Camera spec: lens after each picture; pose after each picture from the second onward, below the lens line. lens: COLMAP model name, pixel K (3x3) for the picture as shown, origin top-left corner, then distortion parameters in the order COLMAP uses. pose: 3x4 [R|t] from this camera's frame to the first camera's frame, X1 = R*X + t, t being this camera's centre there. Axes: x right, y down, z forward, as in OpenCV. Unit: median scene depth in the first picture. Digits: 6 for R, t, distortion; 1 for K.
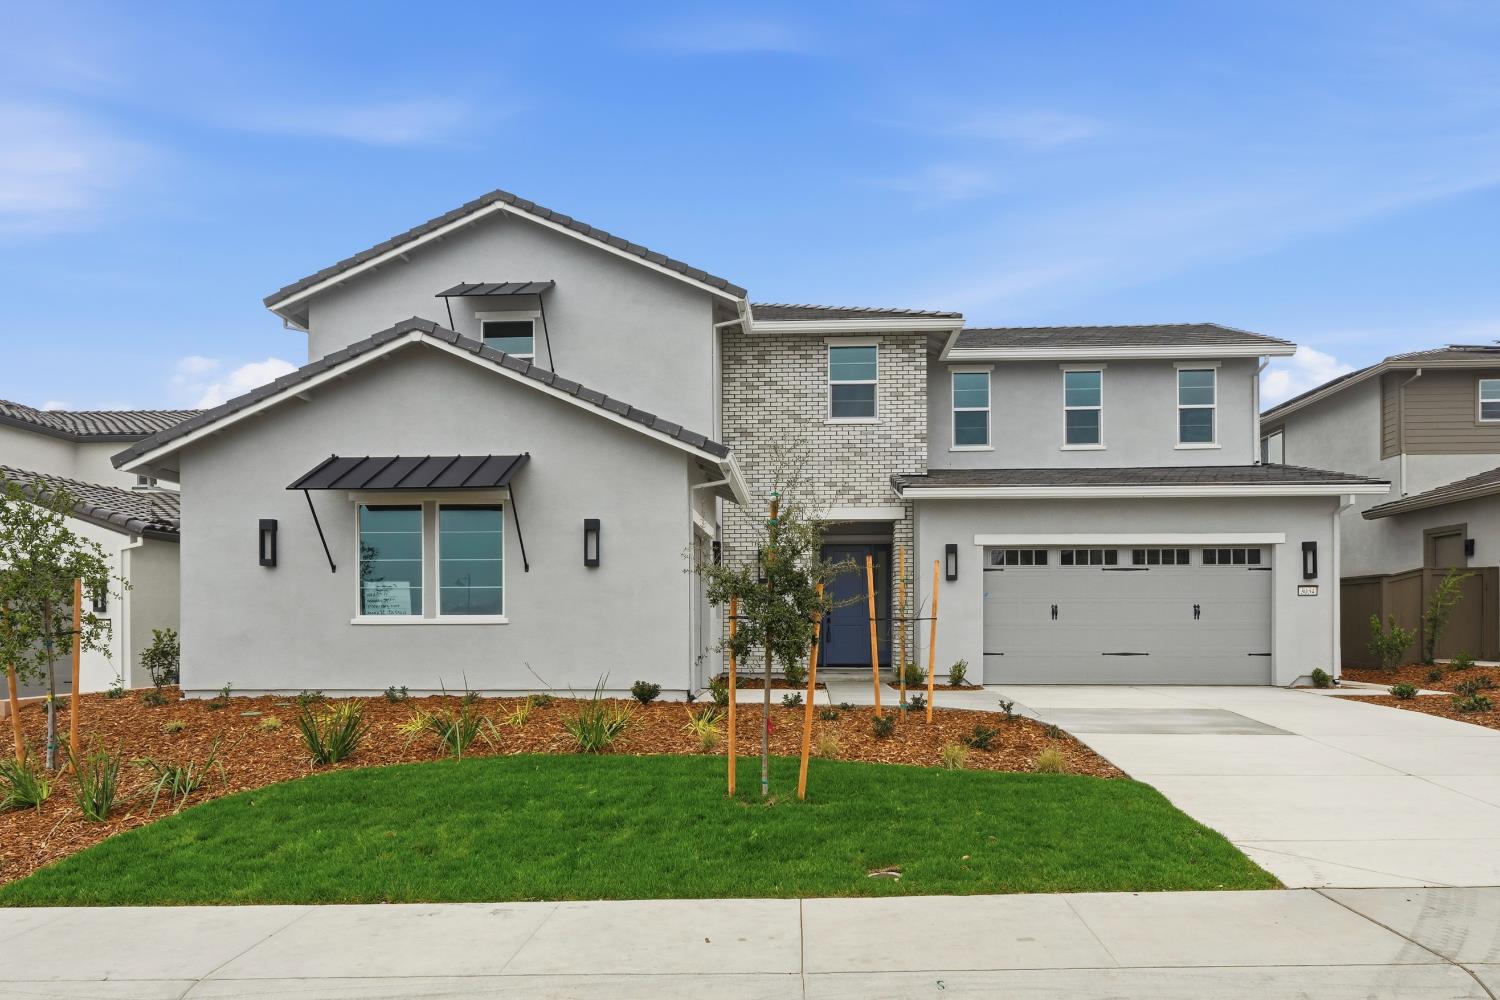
lens RADIAL K [[792.8, 0, 750.5], [0, 792.8, 524.1], [0, 0, 1]] dist [-0.000212, -0.000164]
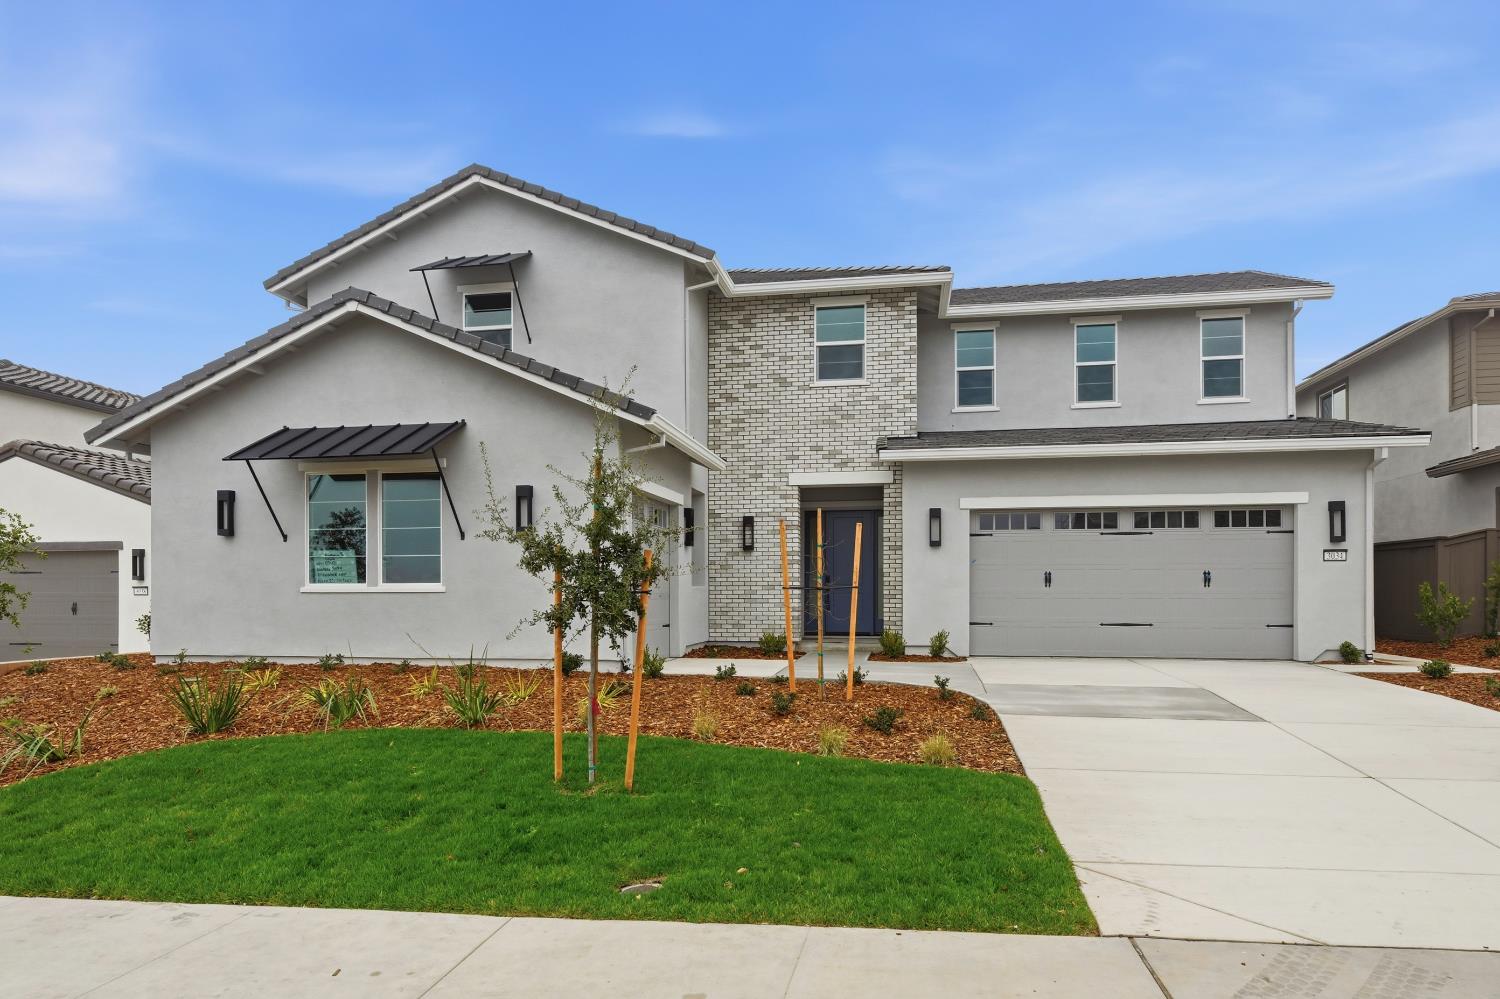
lens RADIAL K [[759.1, 0, 750.0], [0, 759.1, 499.5], [0, 0, 1]] dist [-0.000045, -0.000285]
pose [[0.994147, -0.012020, -0.107363, 0.134642], [0.012760, 0.999899, 0.006209, 0.006460], [0.107277, -0.007543, 0.994201, 0.070588]]
